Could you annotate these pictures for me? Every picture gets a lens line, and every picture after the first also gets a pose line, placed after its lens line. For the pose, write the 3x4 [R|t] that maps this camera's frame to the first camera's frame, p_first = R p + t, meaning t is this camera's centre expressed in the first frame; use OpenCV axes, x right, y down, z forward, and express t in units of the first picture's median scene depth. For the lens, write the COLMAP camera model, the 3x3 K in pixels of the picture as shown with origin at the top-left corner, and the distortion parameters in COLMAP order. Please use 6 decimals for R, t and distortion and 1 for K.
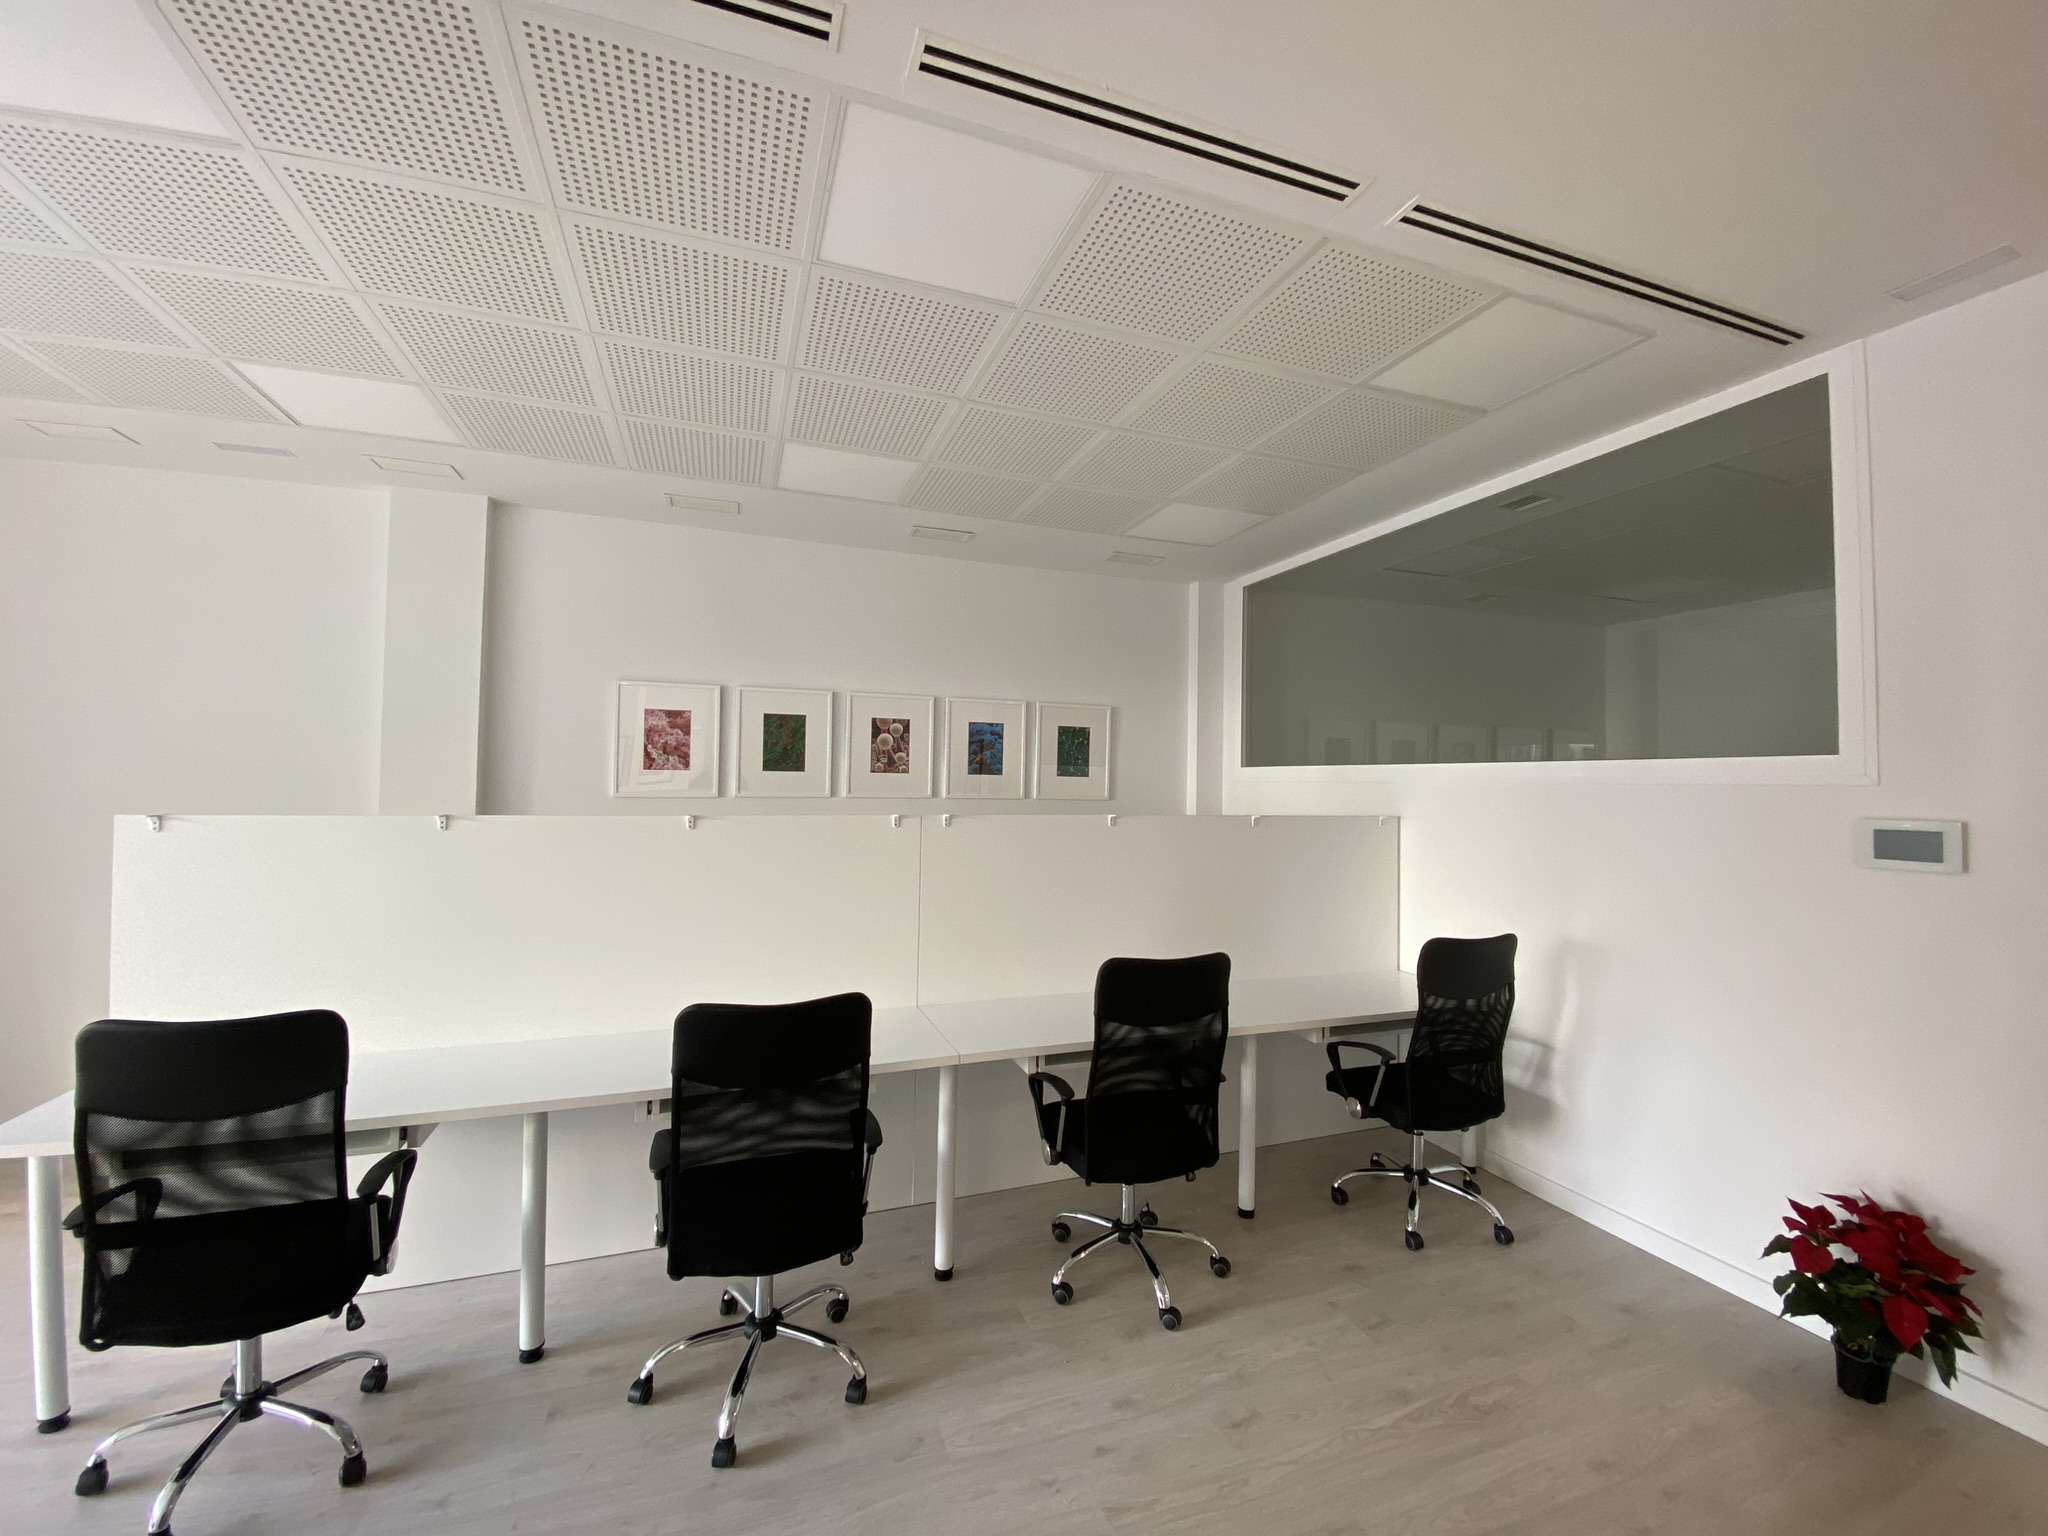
lens RADIAL K [[820.6, 0, 1023.5], [0, 820.6, 763.9], [0, 0, 1]] dist [-0.000789, -0.000215]
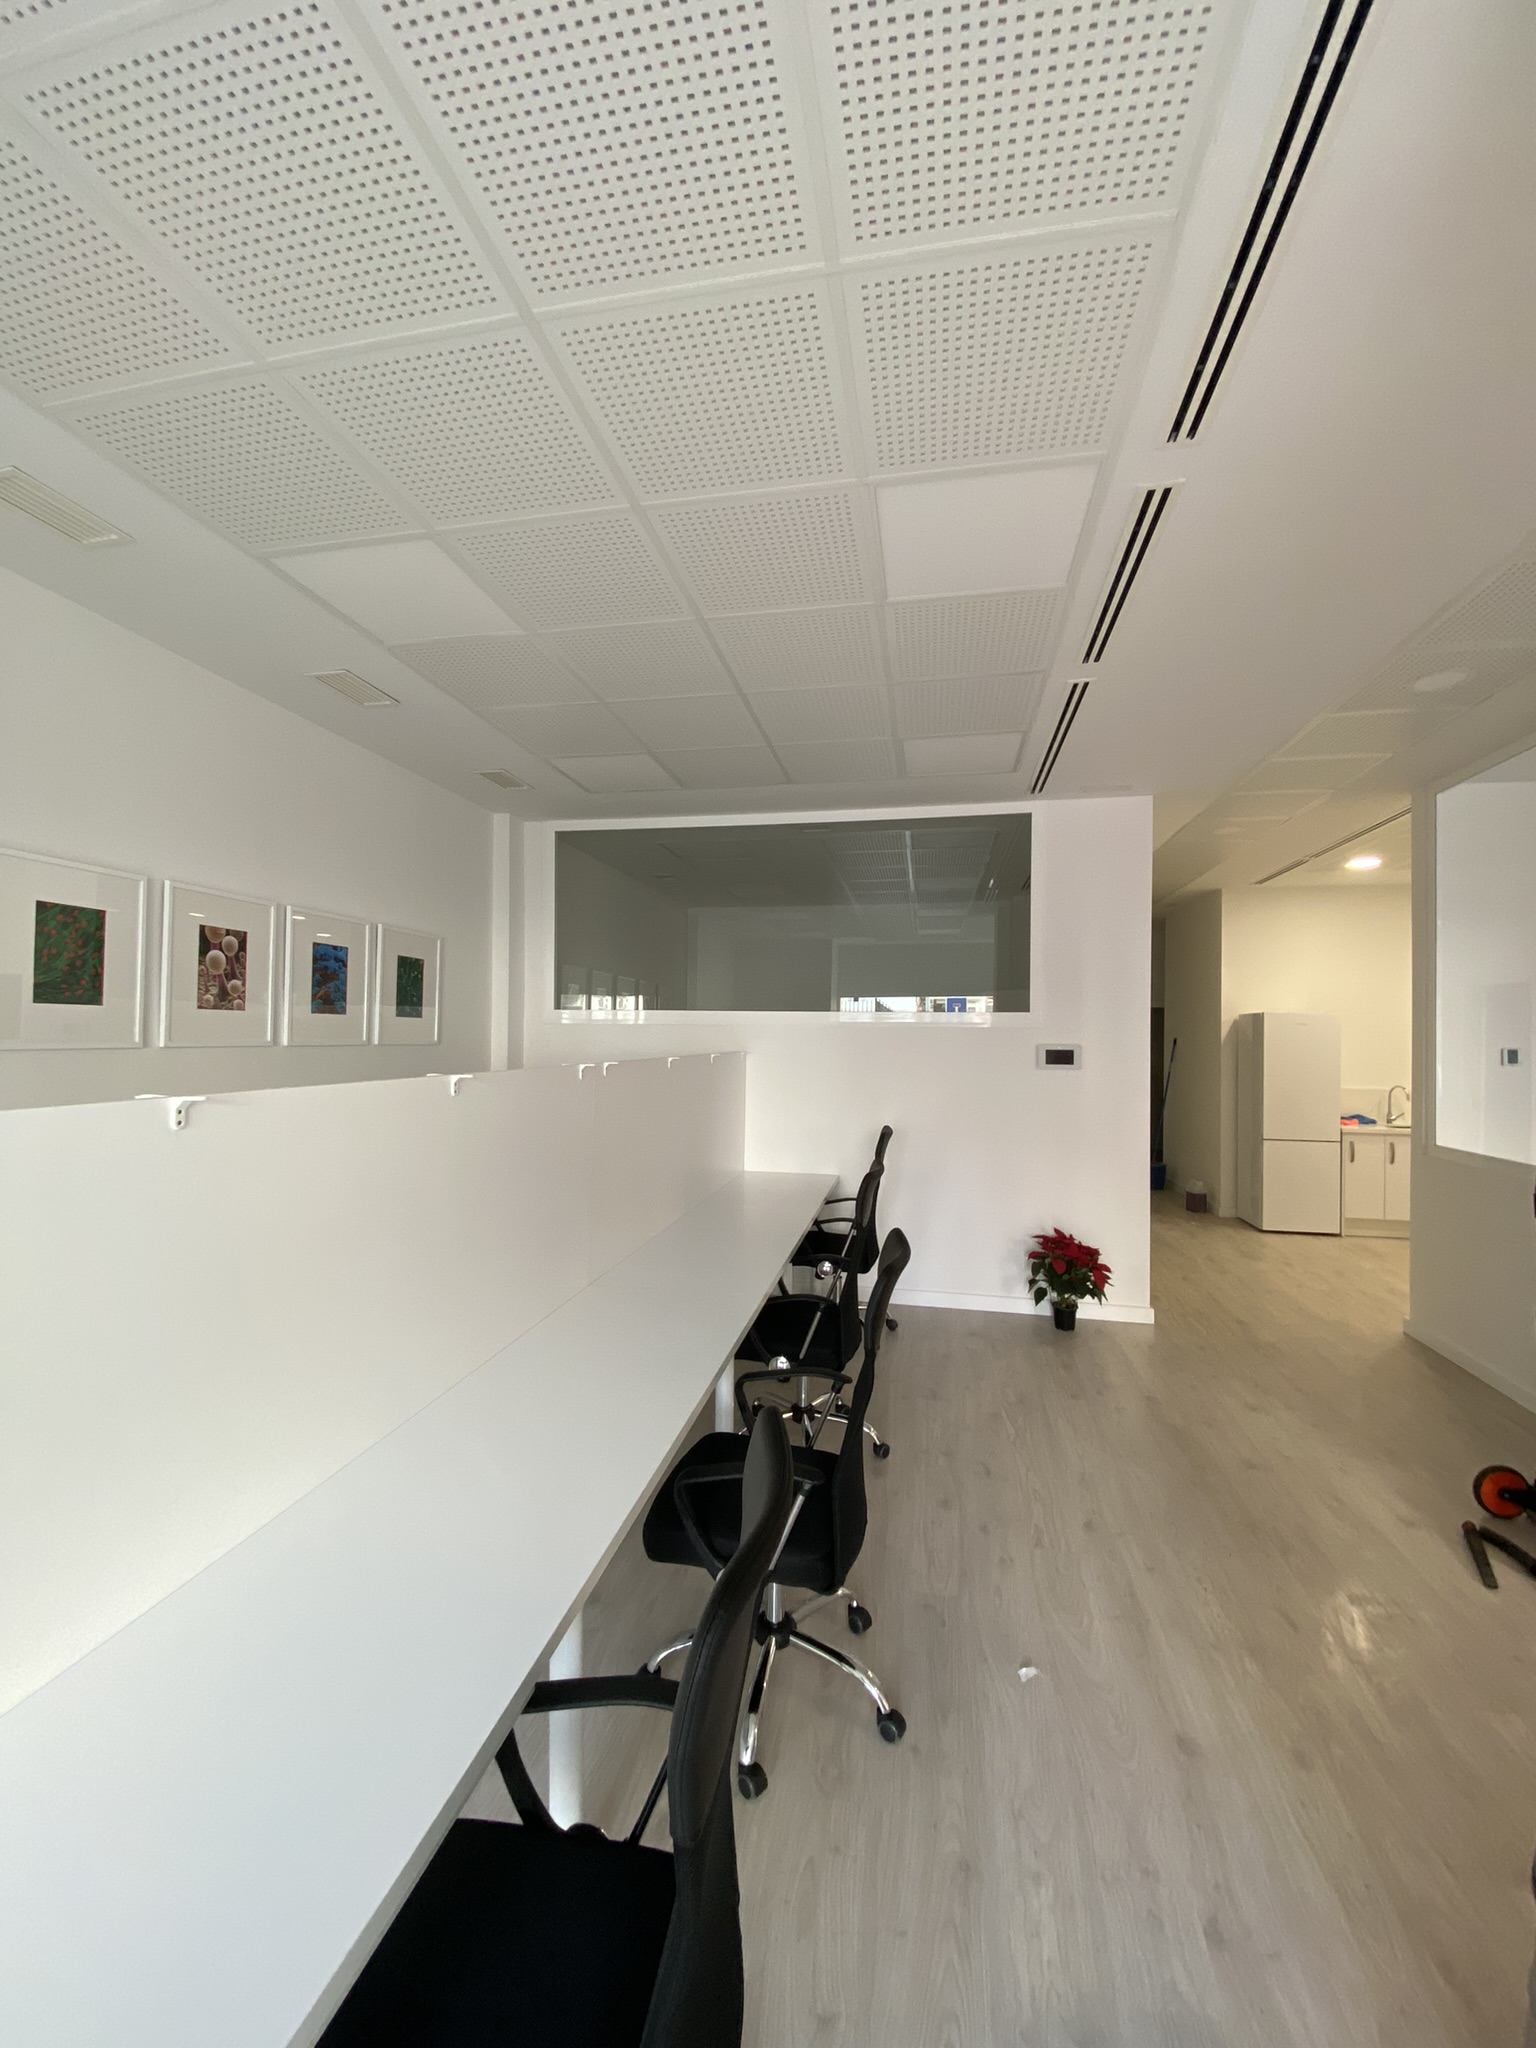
lens RADIAL K [[820.6, 0, 777.9], [0, 820.6, 1029.6], [0, 0, 1]] dist [-0.000789, -0.000215]
pose [[0.508380, -0.003701, 0.861125, -0.508462], [-0.024902, 0.999509, 0.018997, 0.003643], [-0.860773, -0.031102, 0.508039, 0.264496]]
